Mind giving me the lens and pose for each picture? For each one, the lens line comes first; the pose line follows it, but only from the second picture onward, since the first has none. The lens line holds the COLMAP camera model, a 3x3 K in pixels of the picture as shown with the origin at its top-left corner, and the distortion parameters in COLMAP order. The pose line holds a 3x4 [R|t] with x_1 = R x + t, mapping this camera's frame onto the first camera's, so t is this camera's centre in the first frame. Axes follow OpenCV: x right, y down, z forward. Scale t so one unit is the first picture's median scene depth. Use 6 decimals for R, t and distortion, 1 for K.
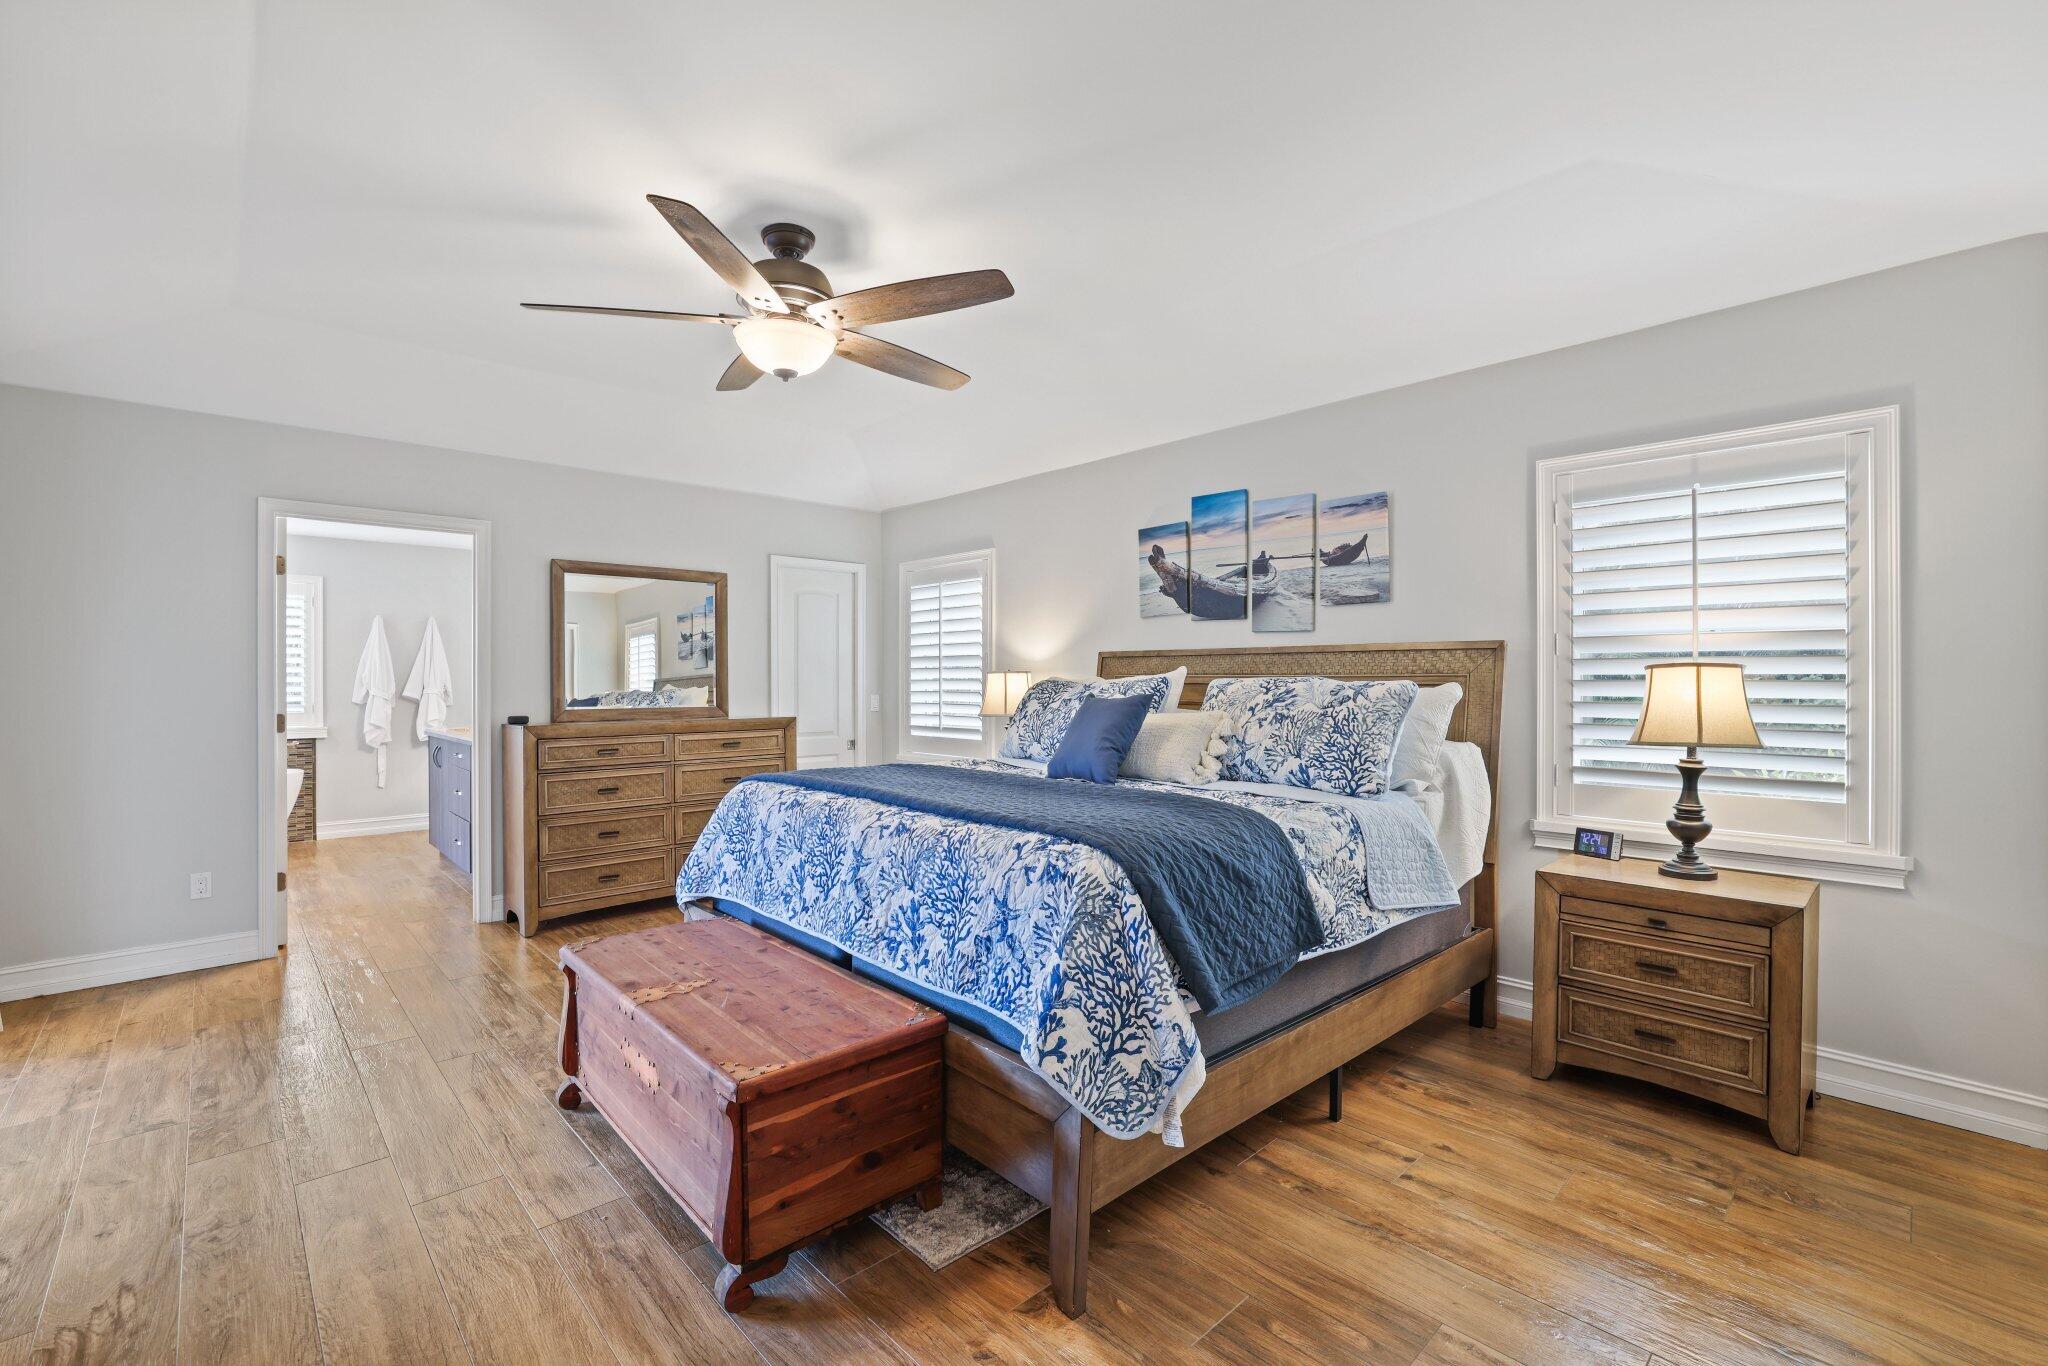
lens RADIAL K [[871.8, 0, 1024.0], [0, 871.8, 683.0], [0, 0, 1]] dist [-0.059141, 0.000205]
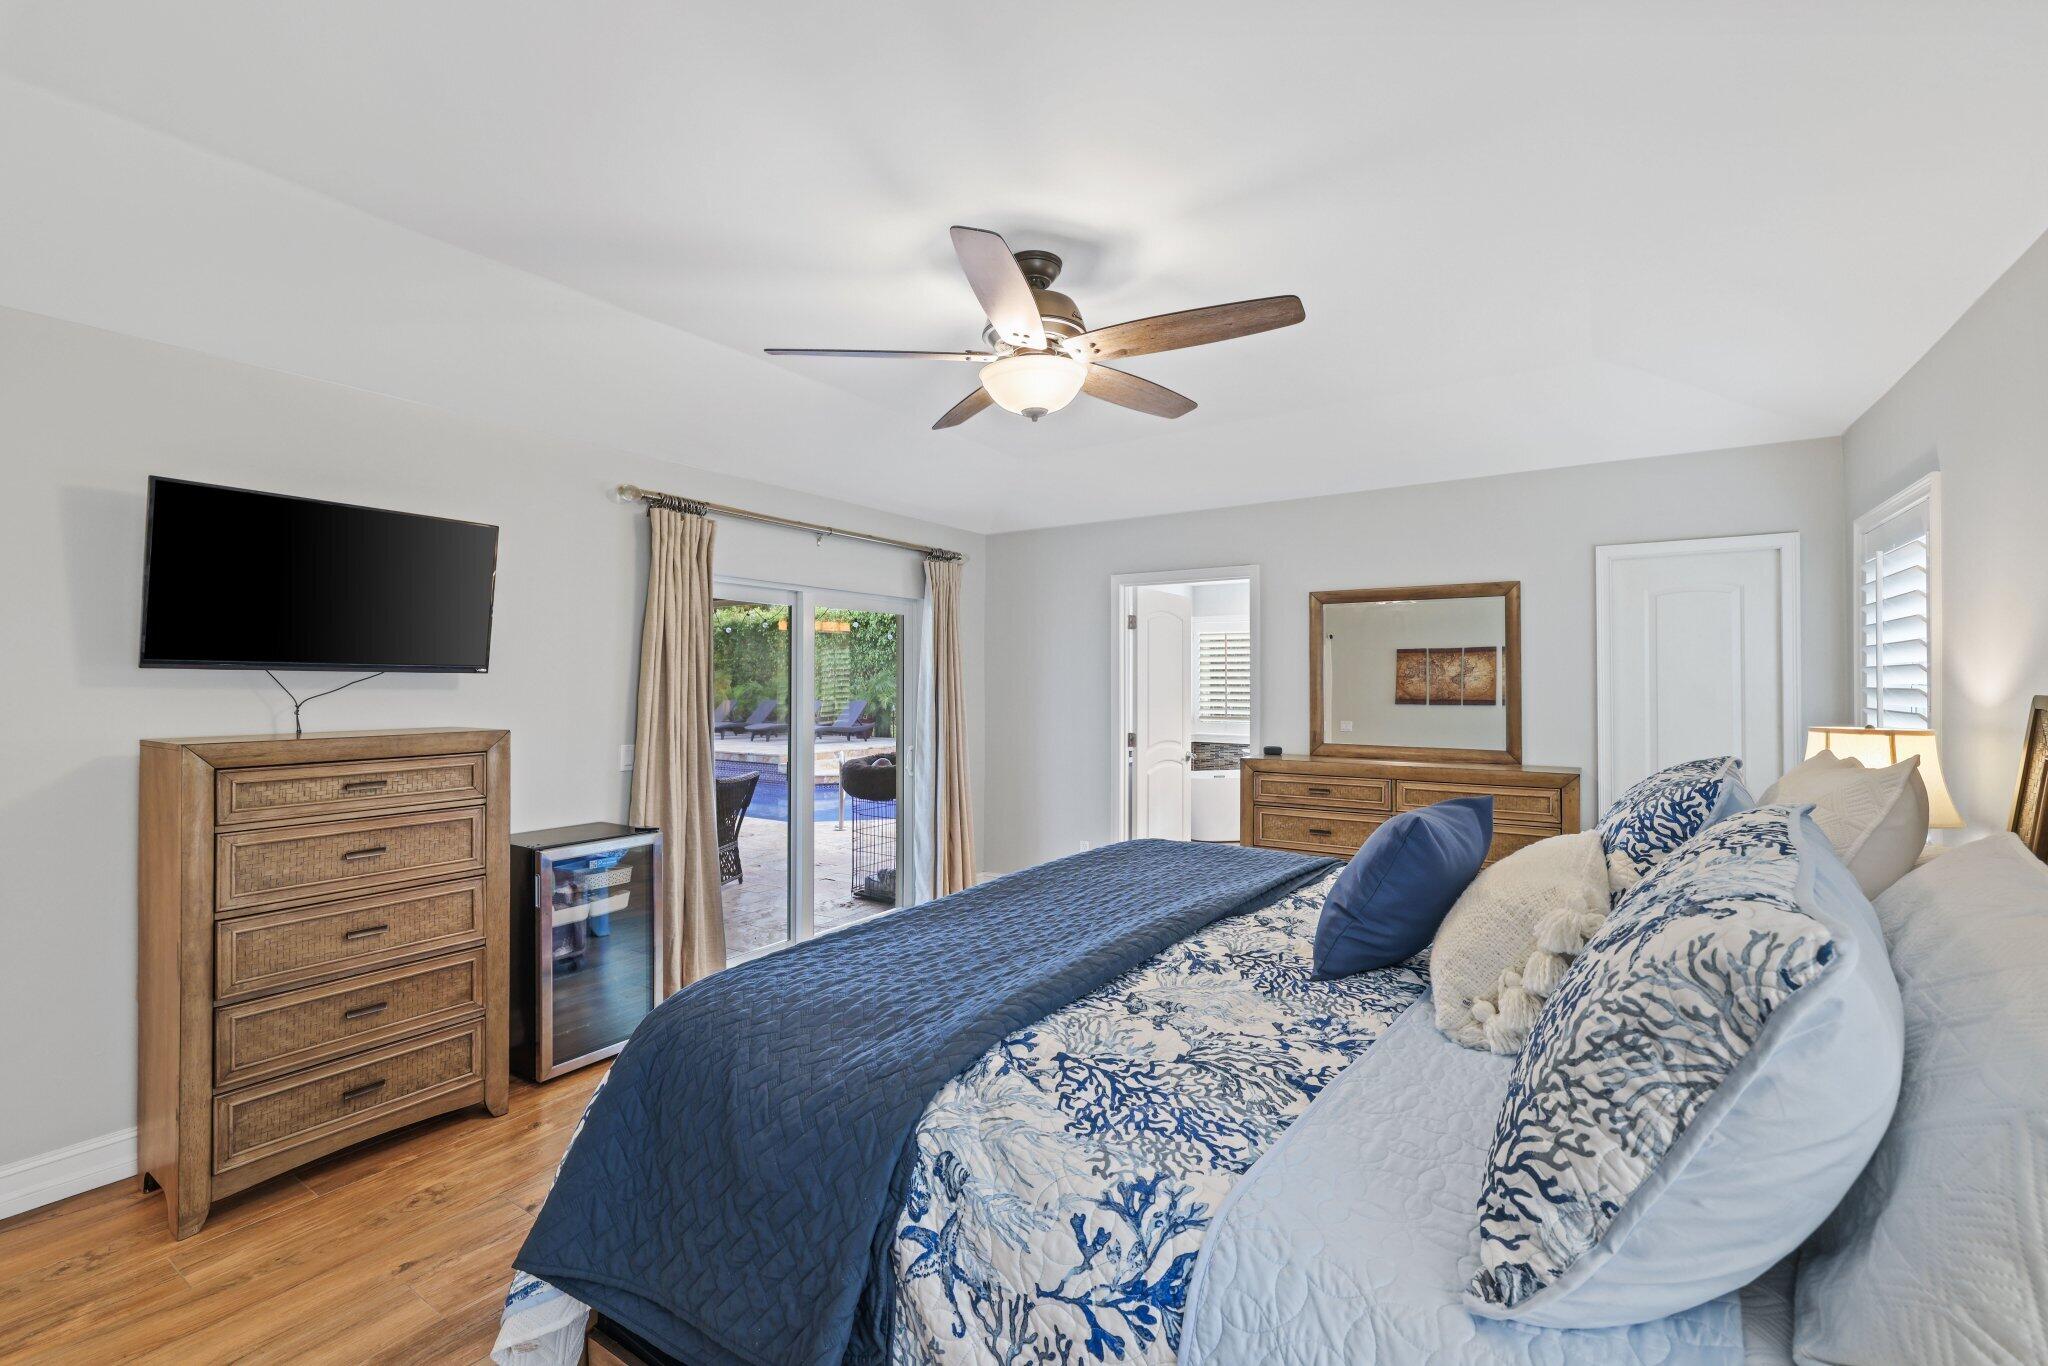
lens RADIAL K [[868.3, 0, 1029.1], [0, 868.3, 689.6], [0, 0, 1]] dist [-0.000023, 0.000920]
pose [[0.224431, 0.012392, -0.974411, 0.386466], [-0.004073, 0.999922, 0.011779, -0.043932], [0.974481, 0.001325, 0.224464, 0.469342]]
